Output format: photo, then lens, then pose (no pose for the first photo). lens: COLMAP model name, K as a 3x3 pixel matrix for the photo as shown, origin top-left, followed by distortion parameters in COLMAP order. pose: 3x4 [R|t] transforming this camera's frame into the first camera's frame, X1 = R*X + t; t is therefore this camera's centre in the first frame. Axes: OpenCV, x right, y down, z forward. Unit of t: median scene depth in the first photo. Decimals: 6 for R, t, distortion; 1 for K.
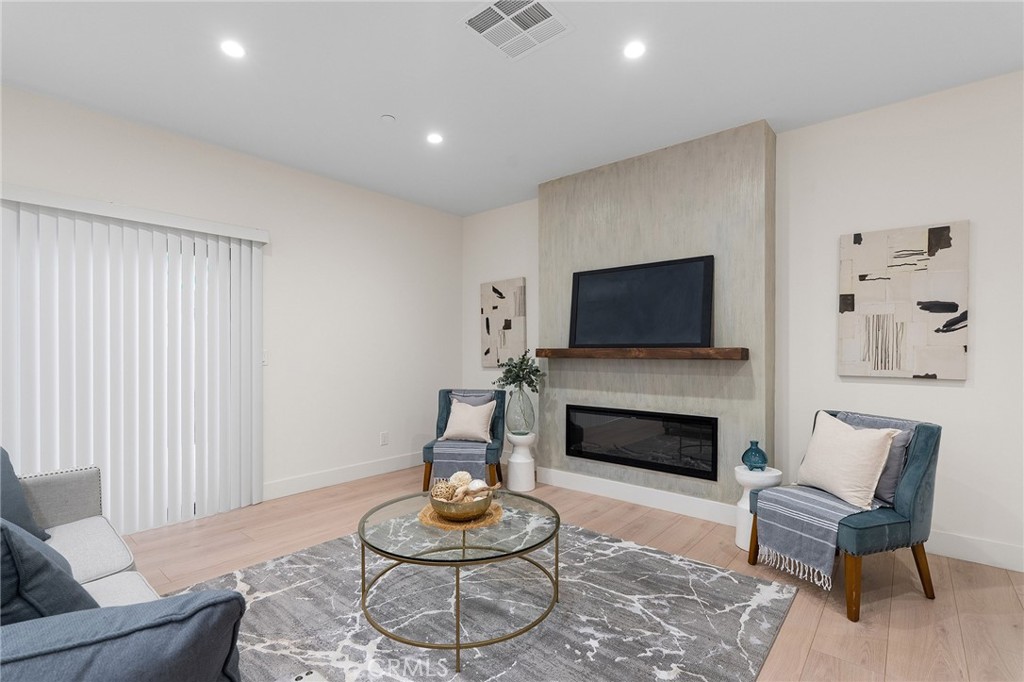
lens RADIAL K [[452.4, 0, 490.3], [0, 452.4, 351.9], [0, 0, 1]] dist [-0.002826, 0.000369]
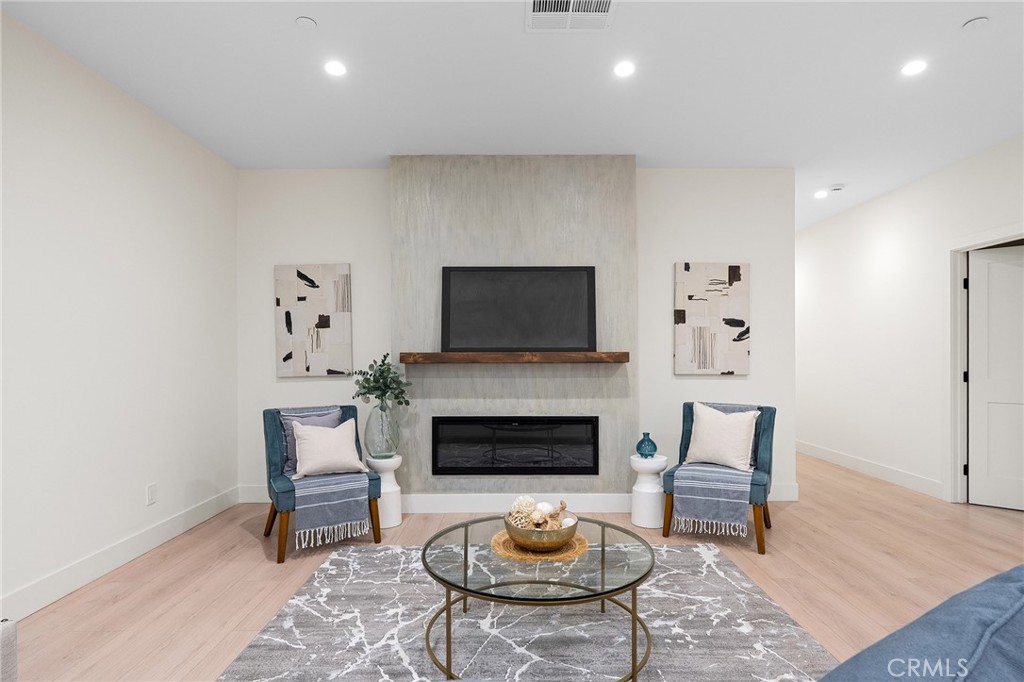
lens RADIAL K [[533.9, 0, 481.4], [0, 533.9, 354.6], [0, 0, 1]] dist [-0.004360, 0.000029]
pose [[0.769000, -0.002002, 0.639245, -0.532702], [0.004232, 0.999989, -0.001959, -0.001329], [-0.639235, 0.004212, 0.769000, 0.189245]]
